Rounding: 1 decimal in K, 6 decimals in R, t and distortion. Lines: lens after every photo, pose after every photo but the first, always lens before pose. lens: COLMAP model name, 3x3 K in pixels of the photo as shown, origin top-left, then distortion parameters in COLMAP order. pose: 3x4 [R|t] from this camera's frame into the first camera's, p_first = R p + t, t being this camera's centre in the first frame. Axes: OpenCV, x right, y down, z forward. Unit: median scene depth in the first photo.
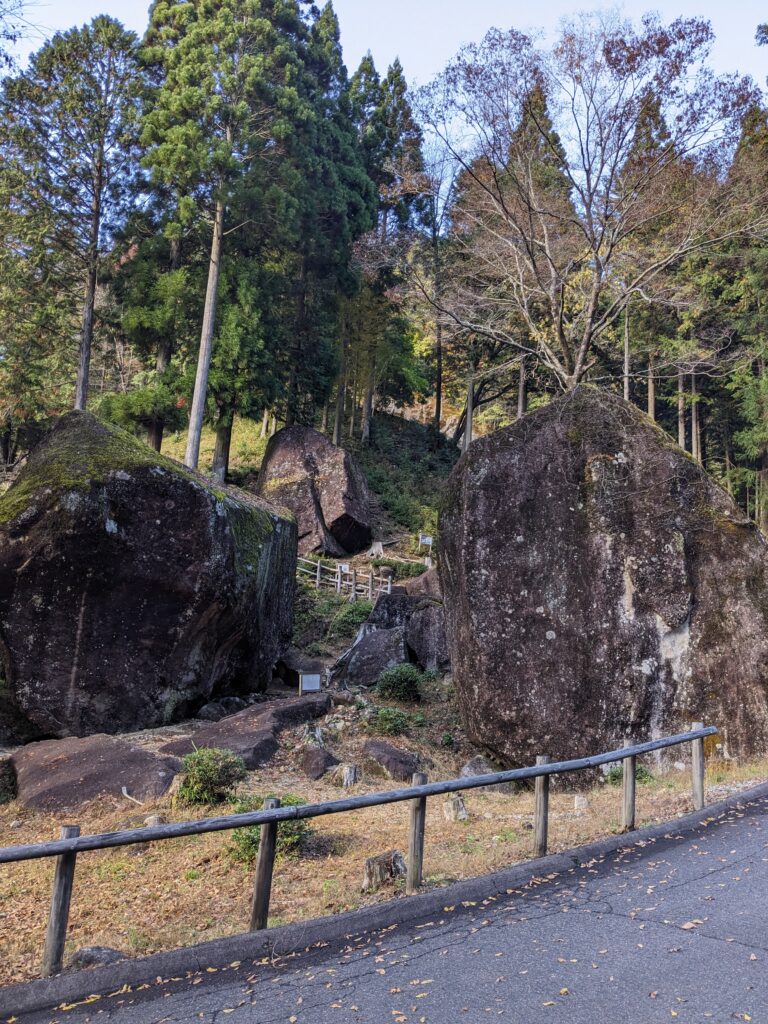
lens RADIAL K [[815.7, 0, 384.0], [0, 815.7, 512.0], [0, 0, 1]] dist [0.074773, -0.100462]
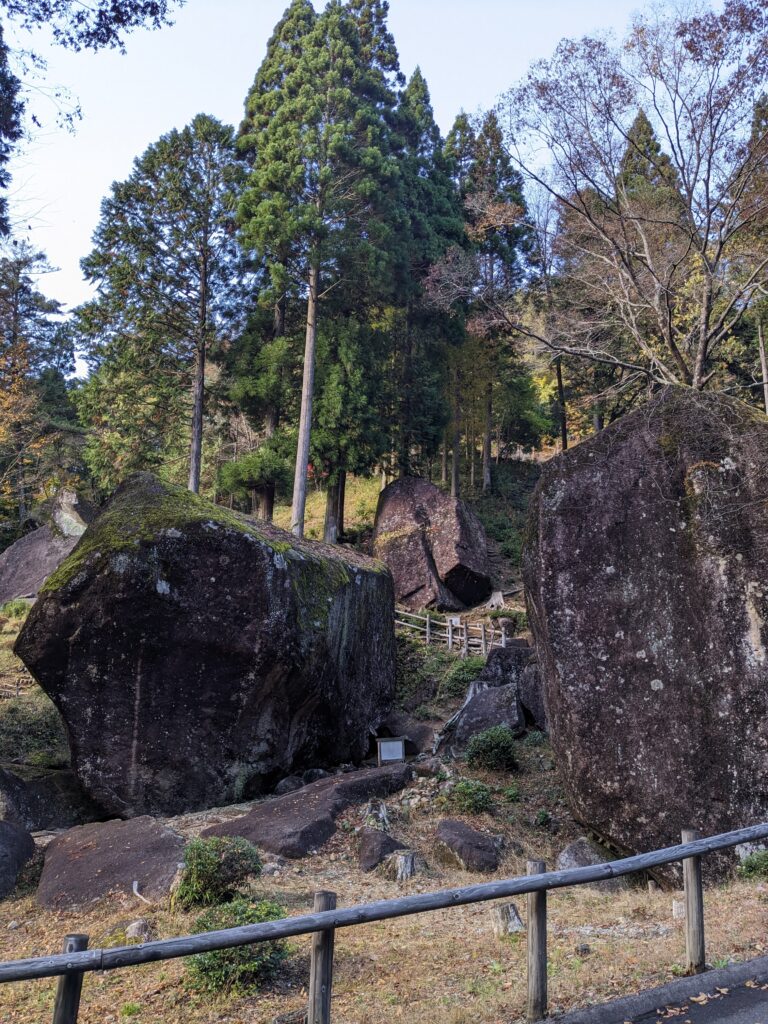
lens RADIAL K [[800.4, 0, 384.7], [0, 800.4, 500.4], [0, 0, 1]] dist [0.055737, -0.070430]
pose [[0.976350, -0.087773, -0.197577, 0.088307], [0.069219, 0.992683, -0.098940, 0.022235], [0.204816, 0.082923, 0.975282, 0.114152]]
